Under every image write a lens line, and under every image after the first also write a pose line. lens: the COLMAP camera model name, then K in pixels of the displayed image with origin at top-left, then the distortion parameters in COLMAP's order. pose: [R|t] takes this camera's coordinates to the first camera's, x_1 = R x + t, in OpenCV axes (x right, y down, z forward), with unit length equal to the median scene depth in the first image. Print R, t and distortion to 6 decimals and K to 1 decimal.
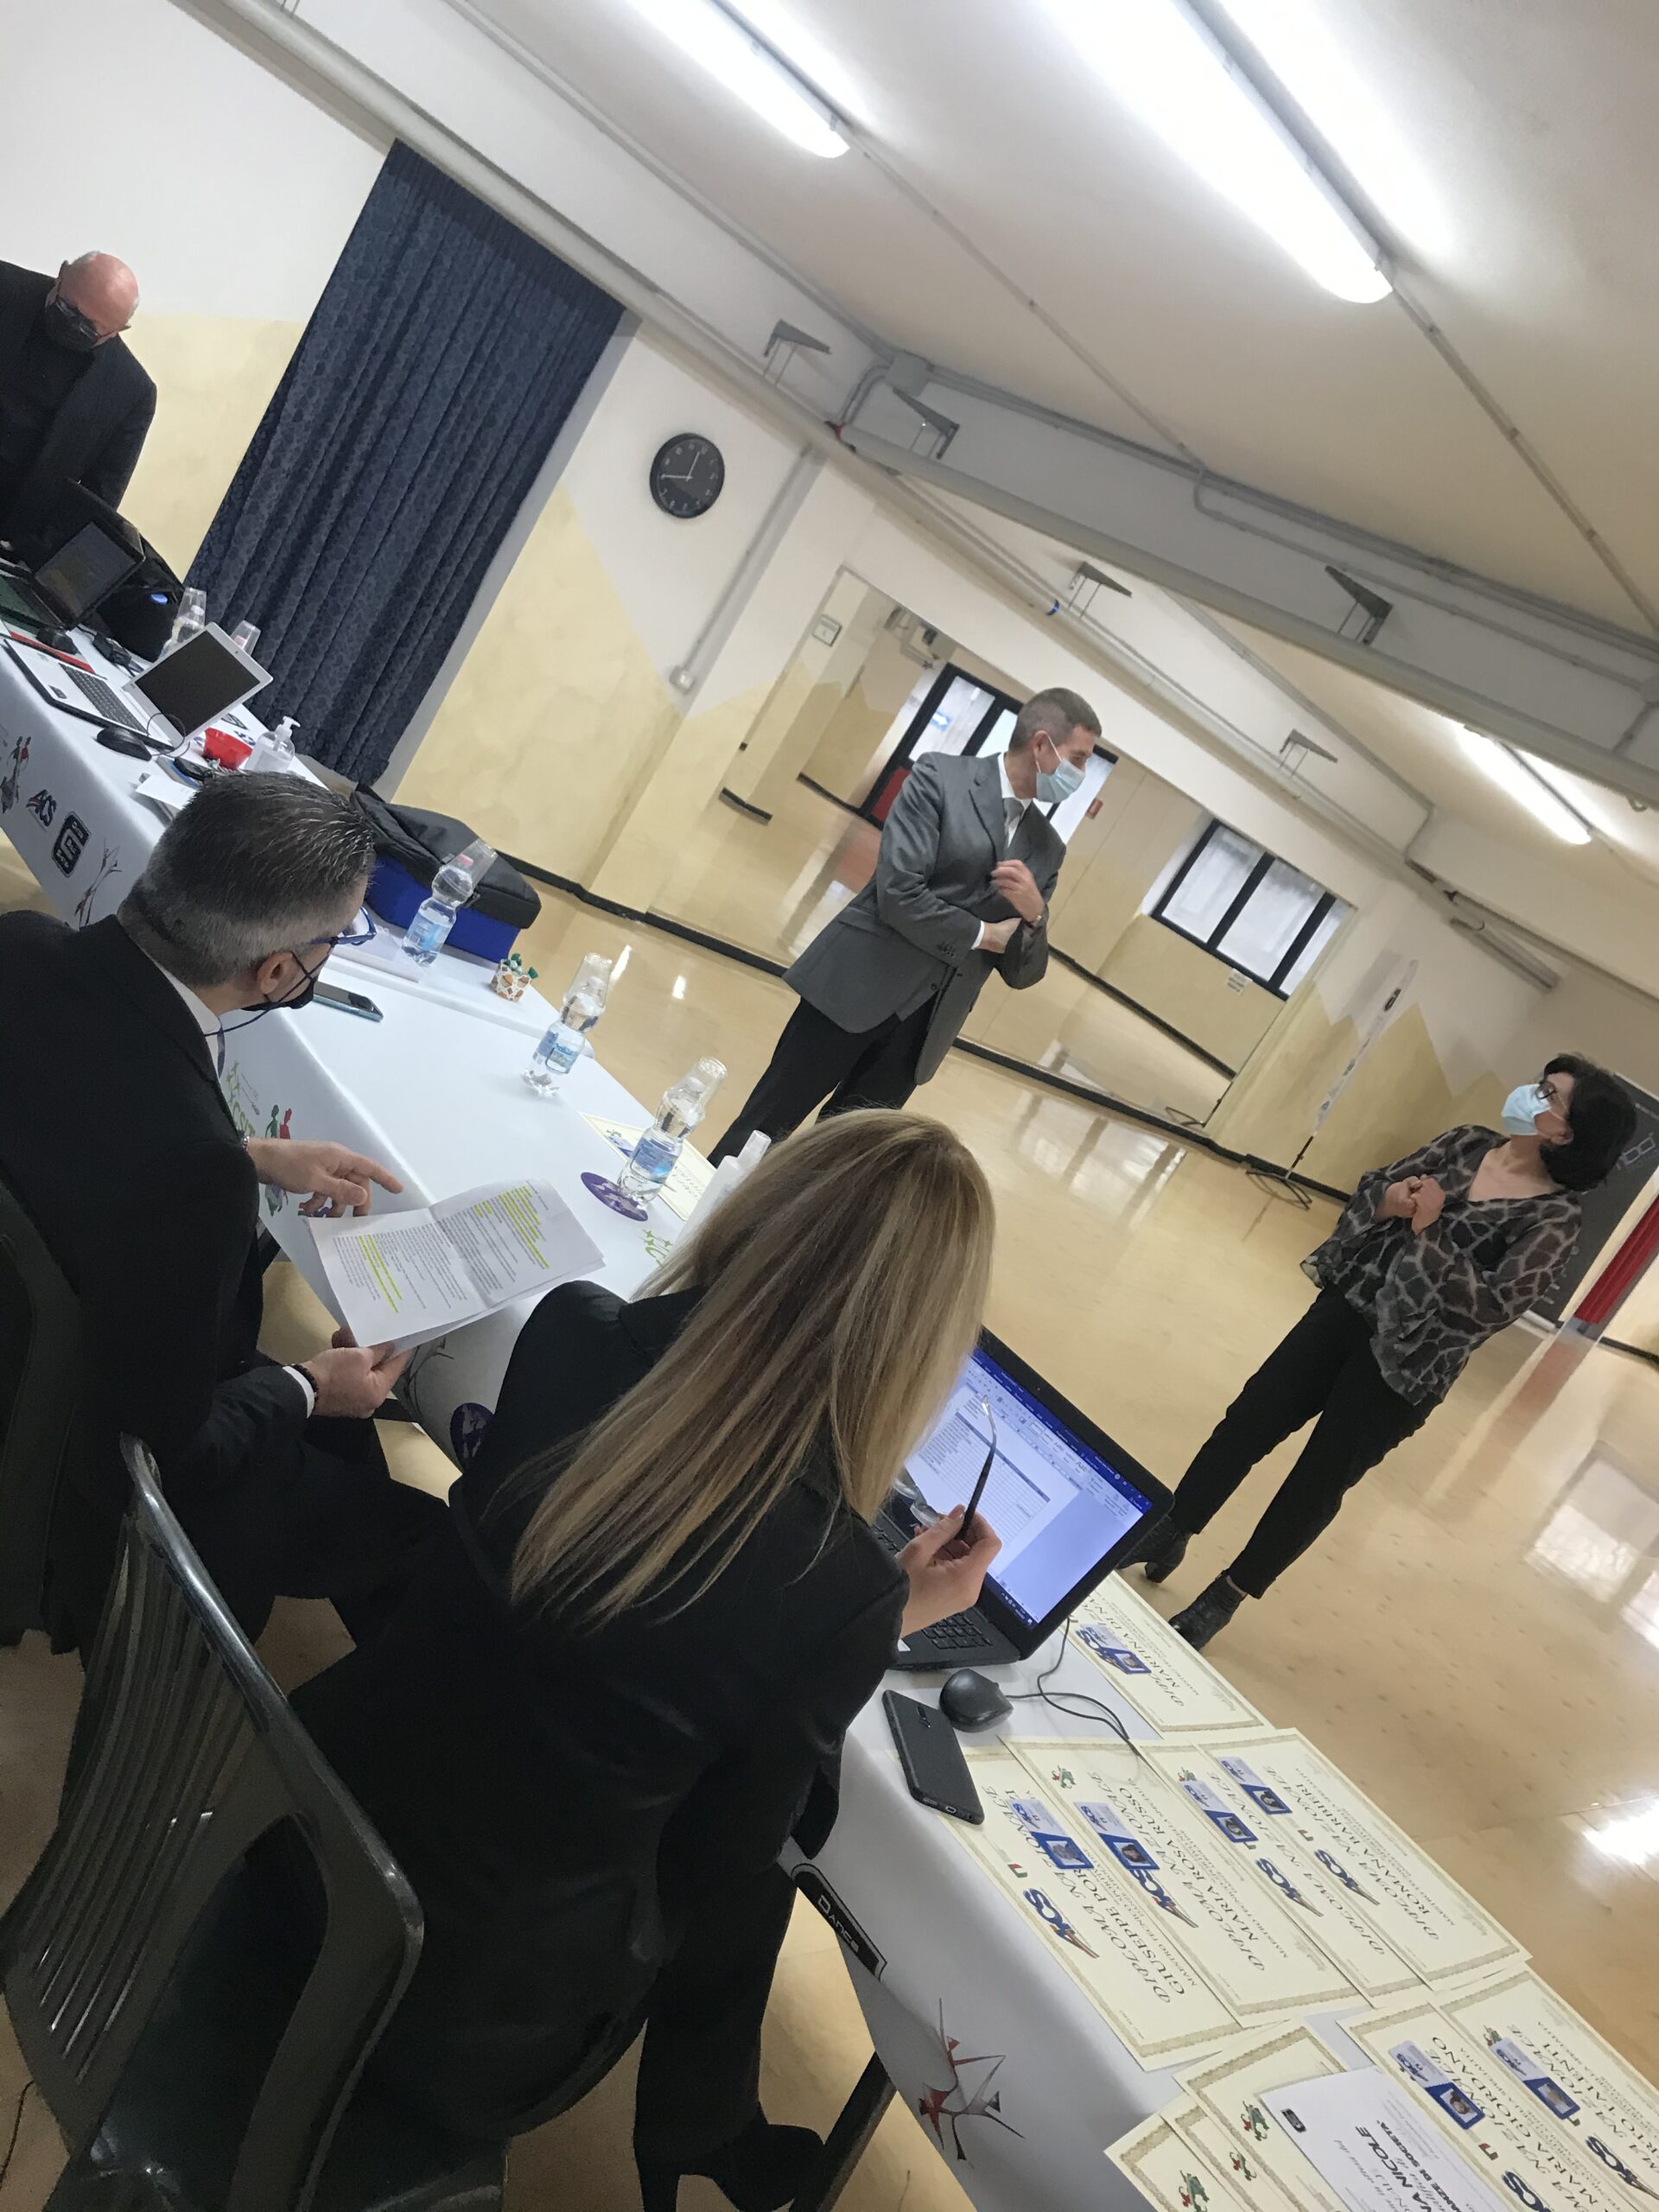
lens RADIAL K [[1849.6, 0, 831.9], [0, 1849.6, 1098.2], [0, 0, 1]] dist [0.027449, -0.005163]
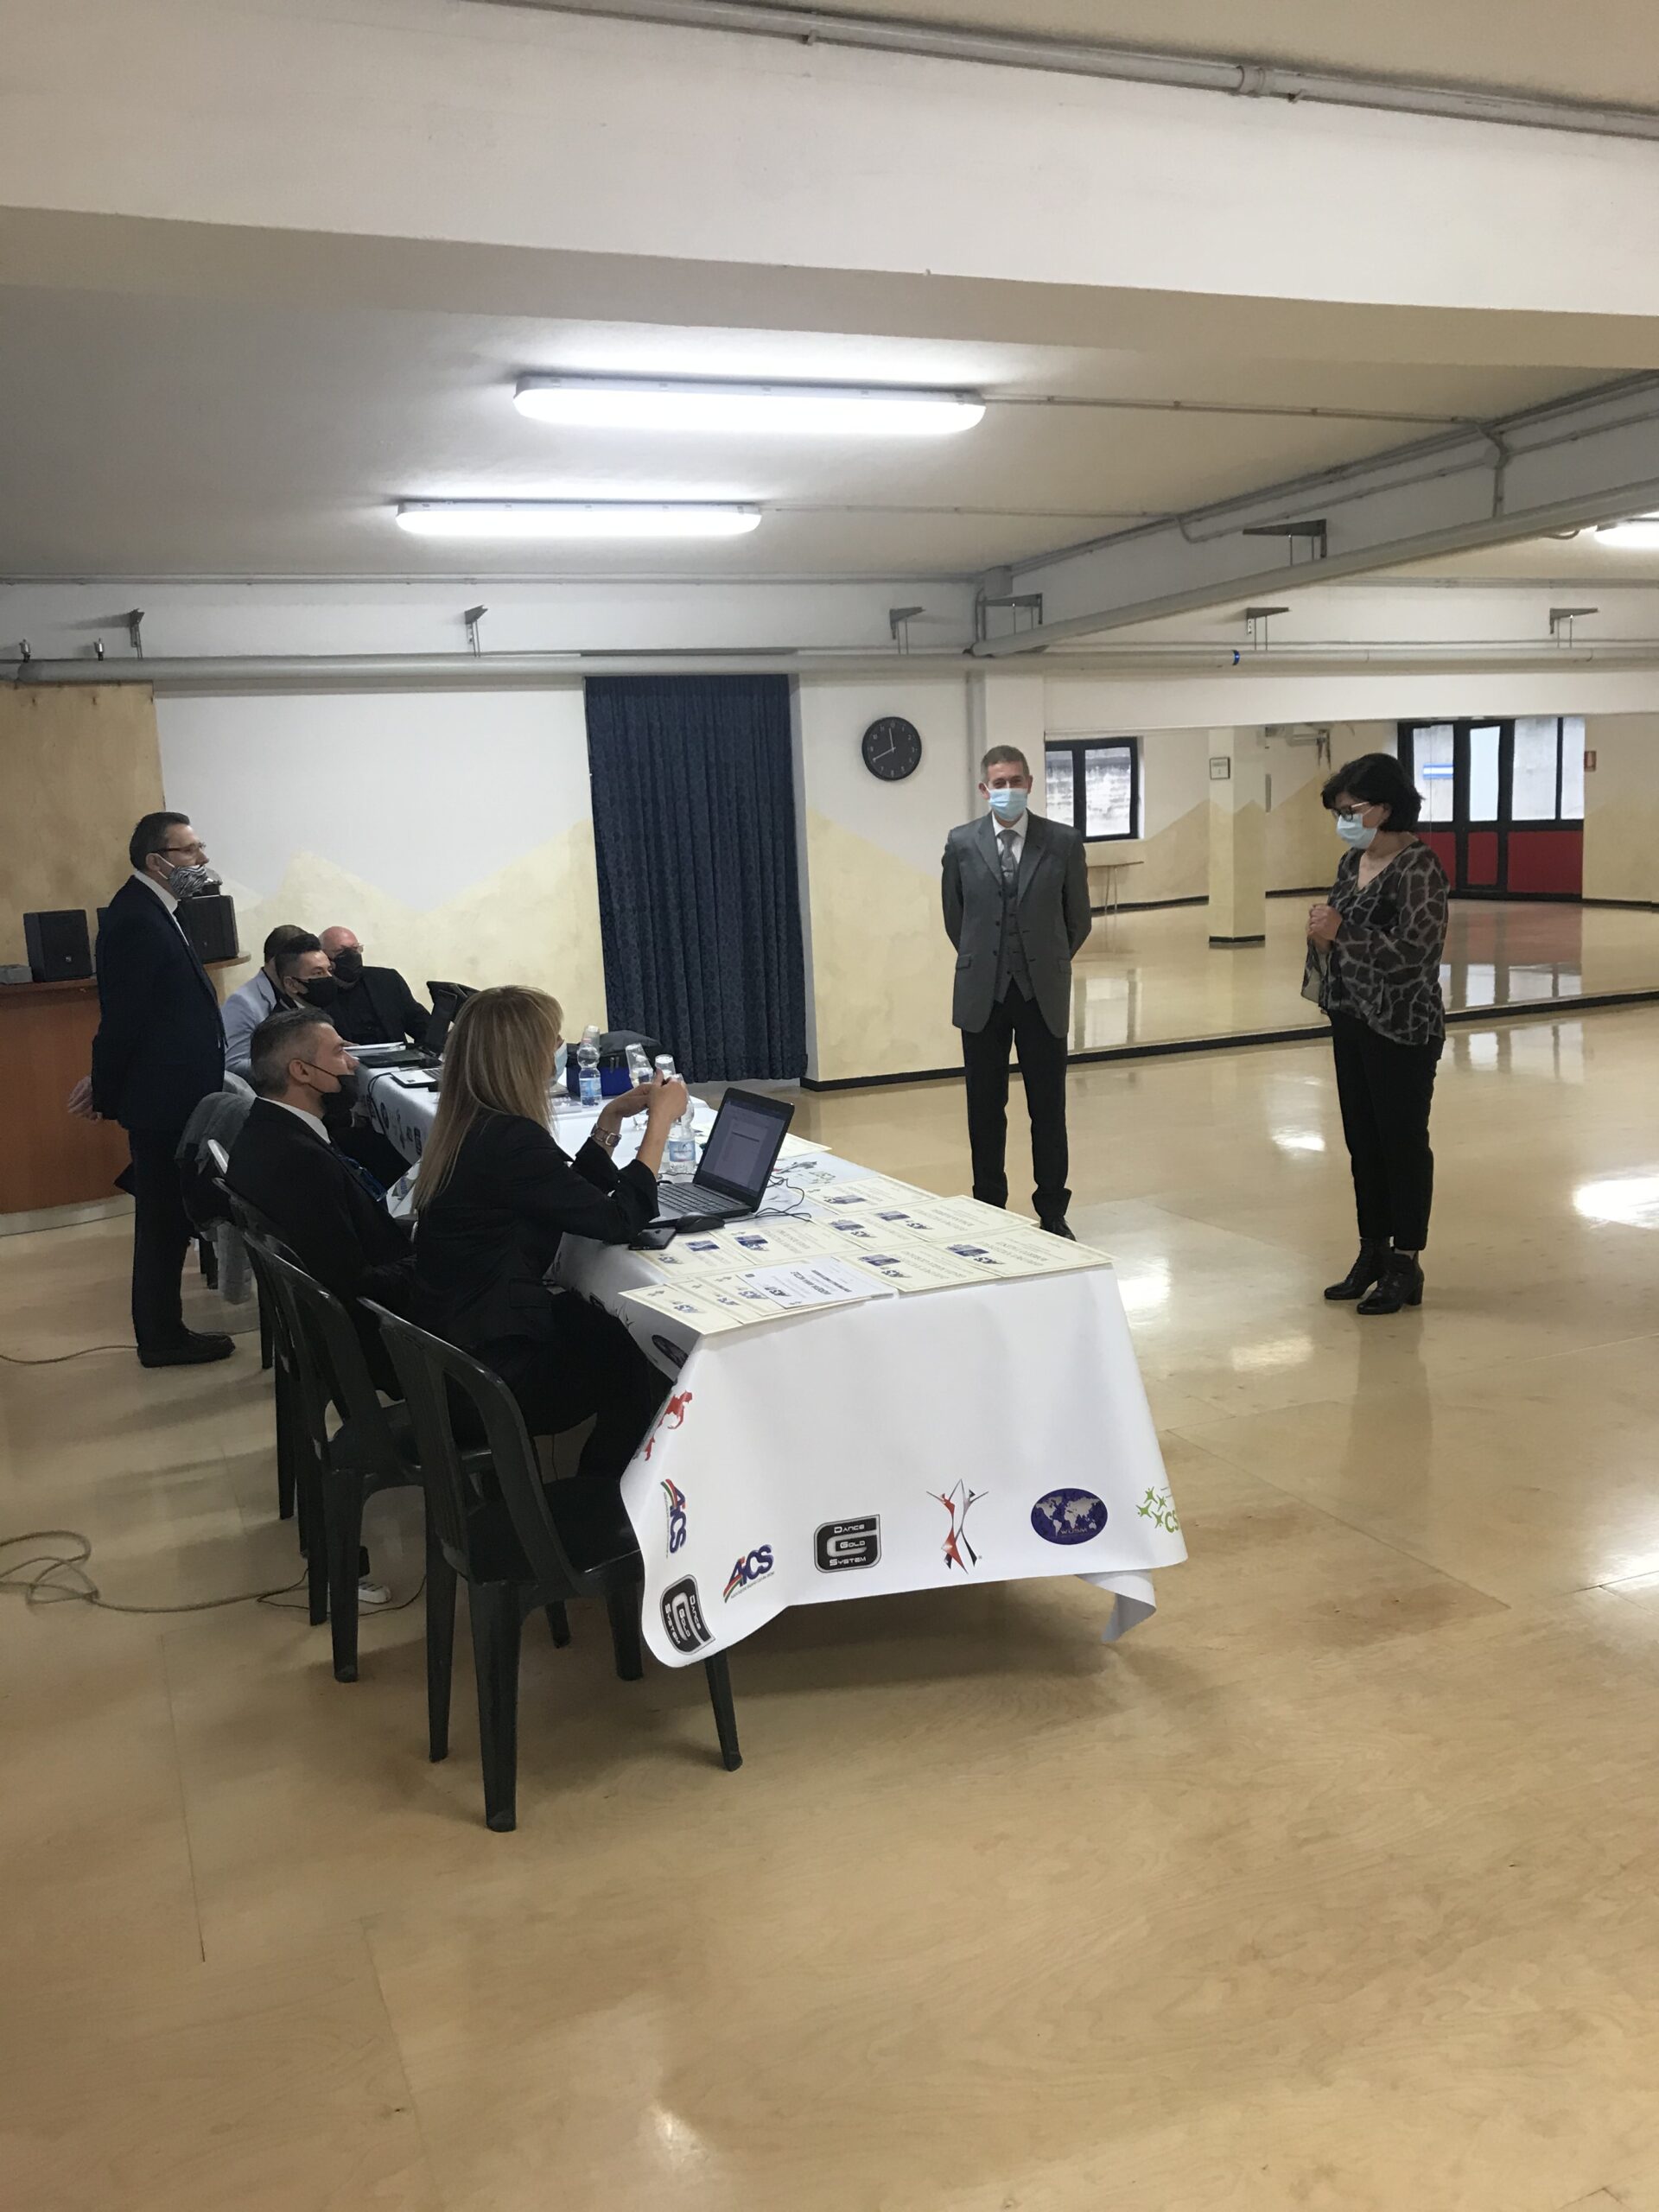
lens RADIAL K [[1849.6, 0, 831.9], [0, 1849.6, 1098.2], [0, 0, 1]] dist [0.027449, -0.005163]
pose [[0.793767, -0.499637, -0.346840, 0.221594], [0.440471, 0.865458, -0.238679, 0.171836], [0.419428, 0.036683, 0.907047, -0.188020]]
